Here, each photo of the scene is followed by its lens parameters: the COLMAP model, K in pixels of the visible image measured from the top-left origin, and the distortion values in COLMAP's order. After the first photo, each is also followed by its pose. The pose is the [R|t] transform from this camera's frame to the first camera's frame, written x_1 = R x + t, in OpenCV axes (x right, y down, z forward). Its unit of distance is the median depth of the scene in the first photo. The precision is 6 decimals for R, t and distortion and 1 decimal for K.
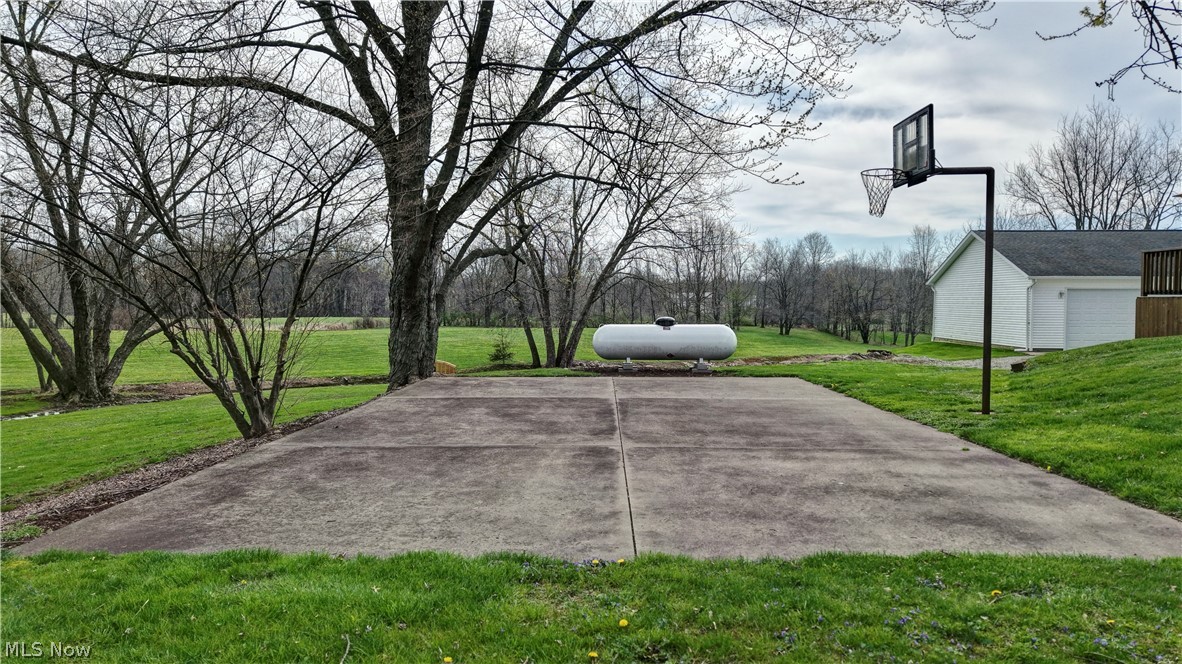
lens RADIAL K [[794.7, 0, 592.0], [0, 794.7, 326.4], [0, 0, 1]] dist [0.033043, -0.024432]
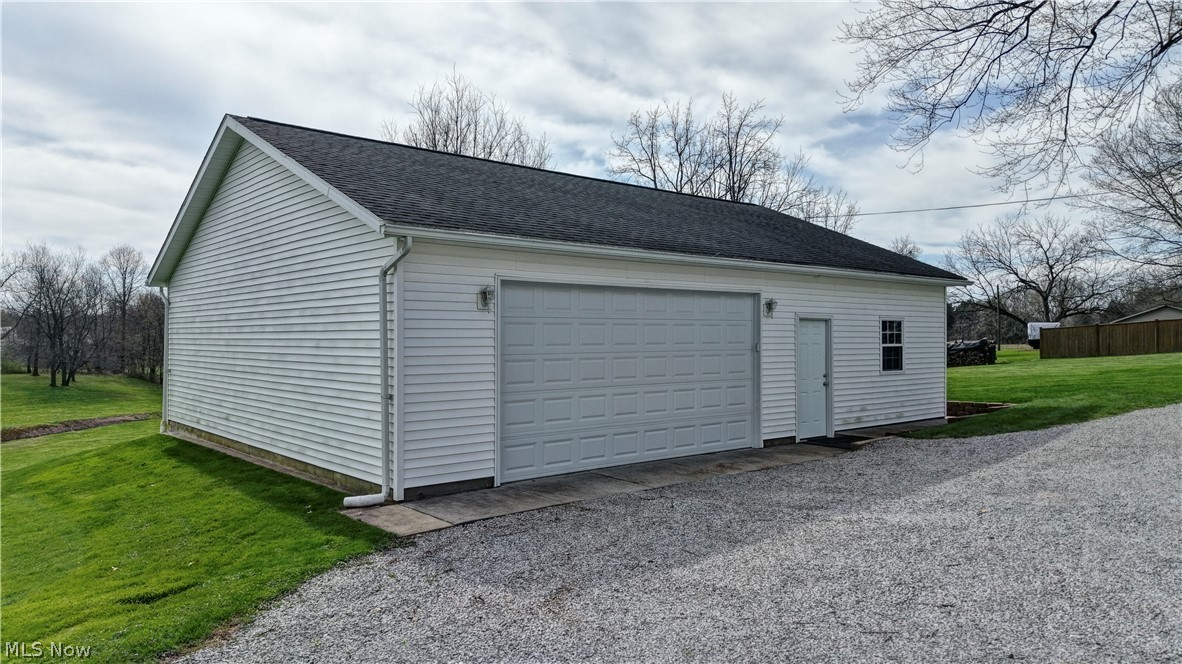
lens RADIAL K [[794.7, 0, 590.4], [0, 794.7, 332.6], [0, 0, 1]] dist [0.033043, -0.024432]
pose [[0.728920, -0.001824, 0.684596, 0.193945], [0.027665, 0.999258, -0.026794, -0.008176], [-0.684040, 0.038470, 0.728430, 0.357383]]
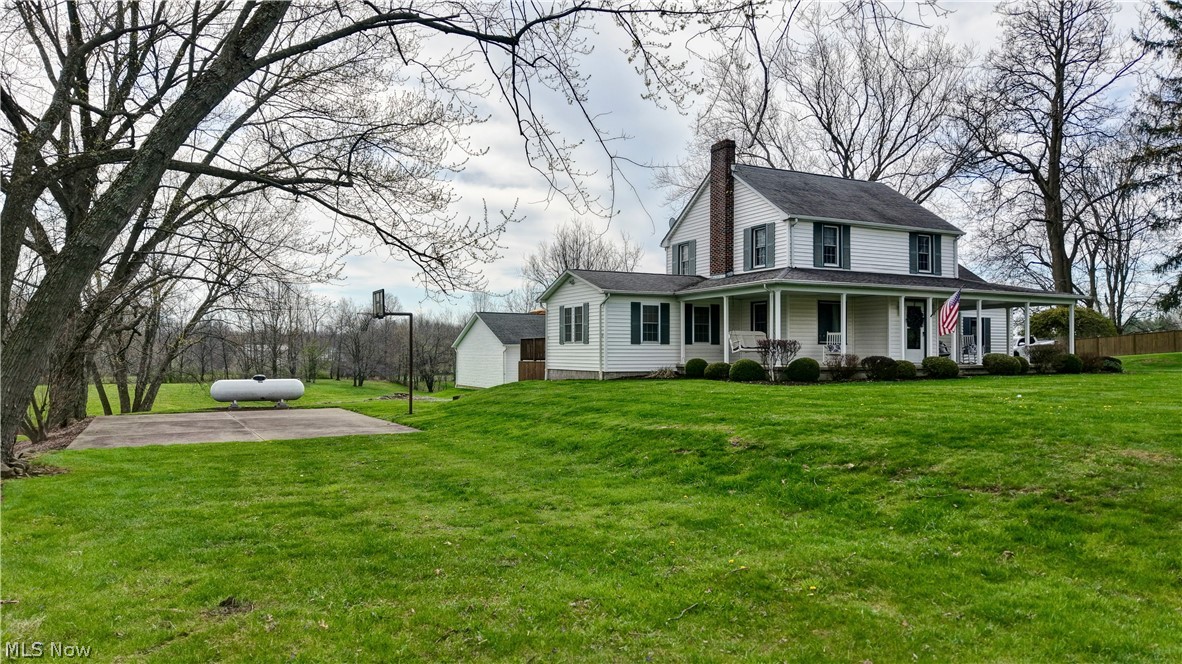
lens RADIAL K [[794.7, 0, 584.0], [0, 794.7, 333.8], [0, 0, 1]] dist [0.033043, -0.024432]
pose [[0.875202, 0.012252, 0.483602, -0.032323], [0.014747, 0.998539, -0.051987, -0.000186], [-0.483532, 0.052631, 0.873743, -0.209875]]
